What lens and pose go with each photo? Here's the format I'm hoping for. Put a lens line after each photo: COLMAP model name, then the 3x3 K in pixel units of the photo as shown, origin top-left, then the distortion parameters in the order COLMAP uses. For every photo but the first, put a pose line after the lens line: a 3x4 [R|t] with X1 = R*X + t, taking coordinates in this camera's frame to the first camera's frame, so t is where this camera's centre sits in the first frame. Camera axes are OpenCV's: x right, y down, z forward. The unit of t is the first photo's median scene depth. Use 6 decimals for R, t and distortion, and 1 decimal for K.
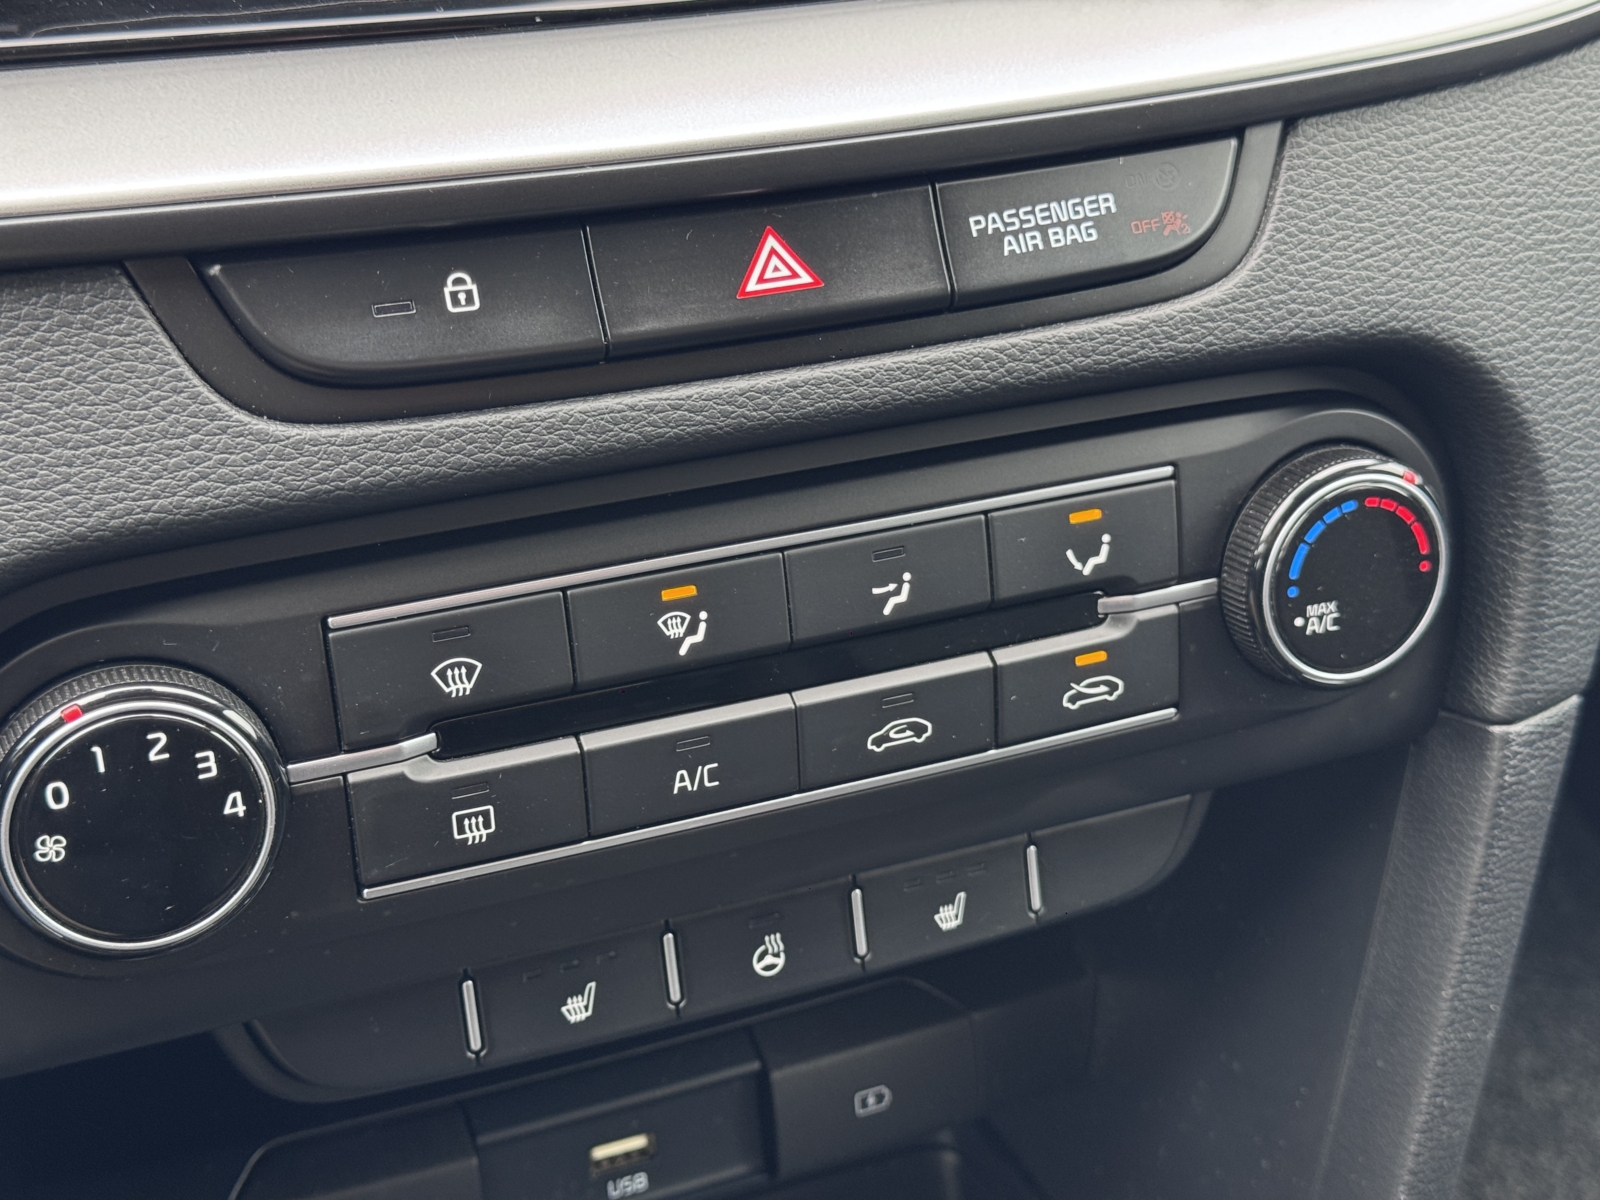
lens RADIAL K [[2257.0, 0, 800.0], [0, 2257.0, 600.0], [0, 0, 1]] dist [0.180726, -0.397966]
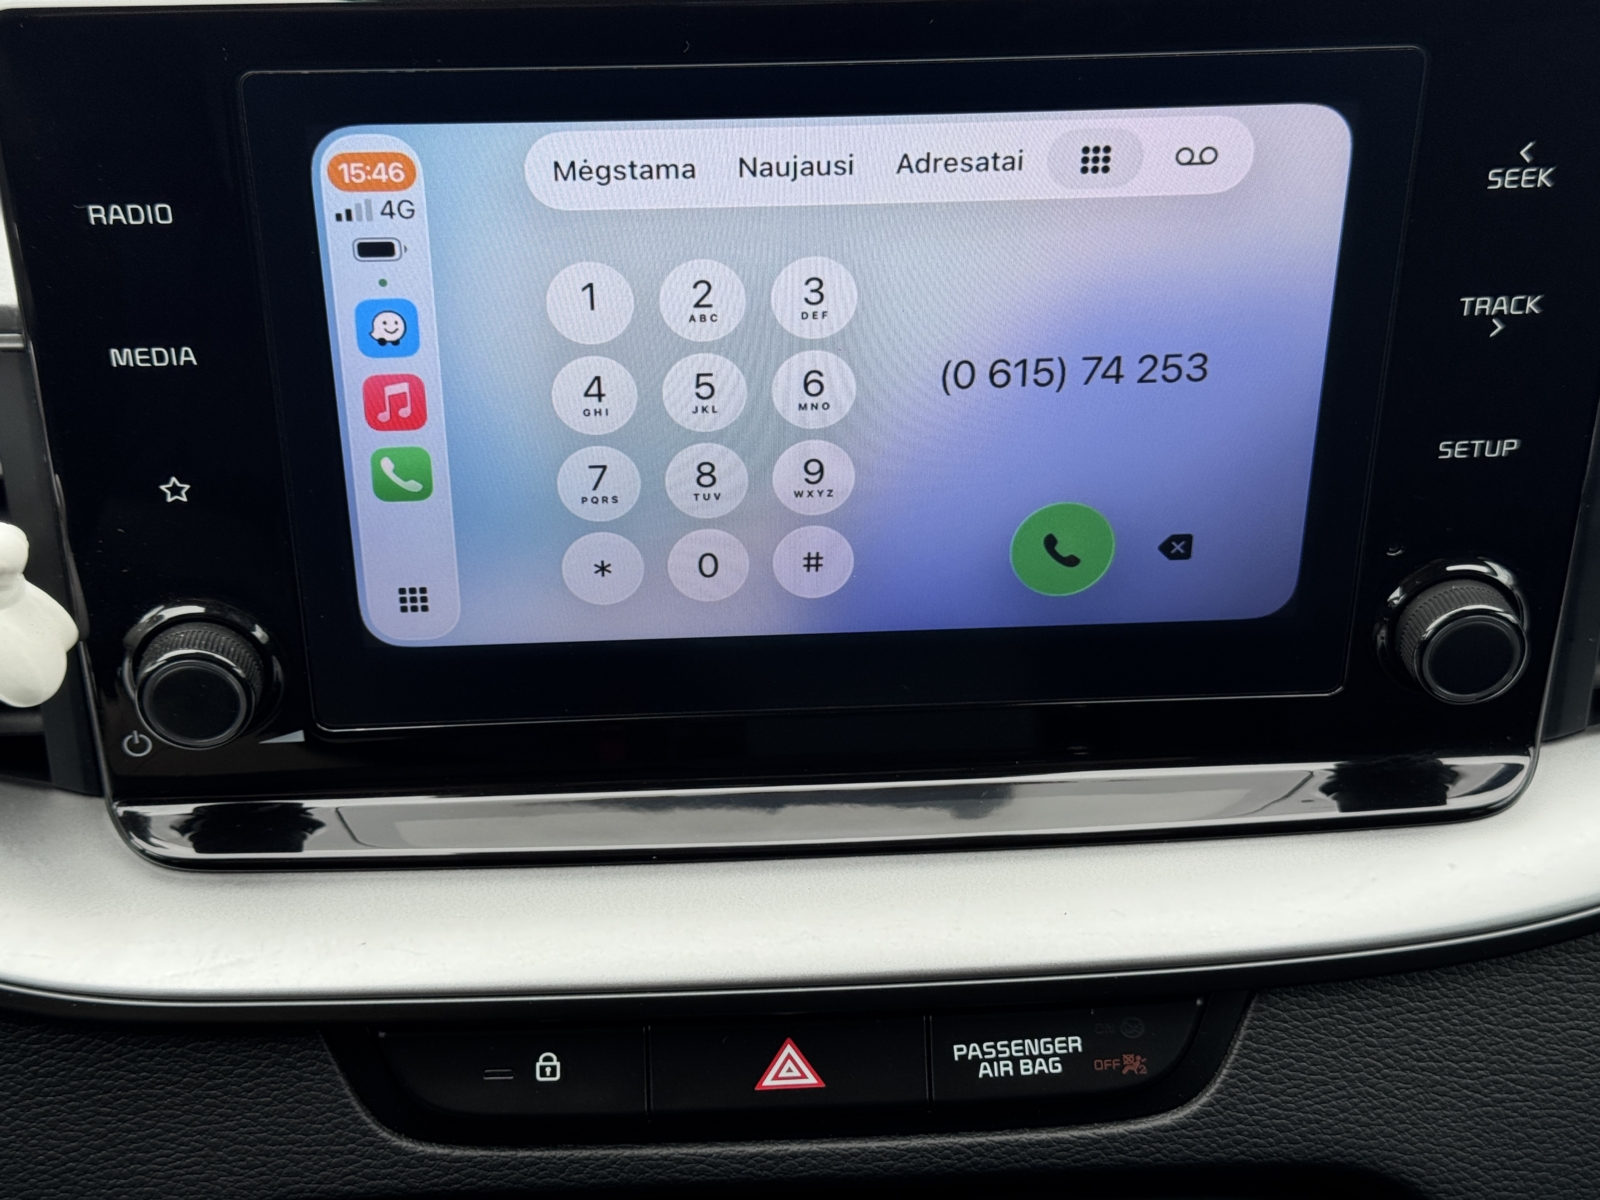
lens RADIAL K [[2257.0, 0, 800.0], [0, 2257.0, 600.0], [0, 0, 1]] dist [0.180726, -0.397966]
pose [[0.940300, 0.147138, -0.306899, 0.344106], [-0.151487, 0.988411, 0.009740, -0.408483], [0.304776, 0.037333, 0.951692, -0.266368]]
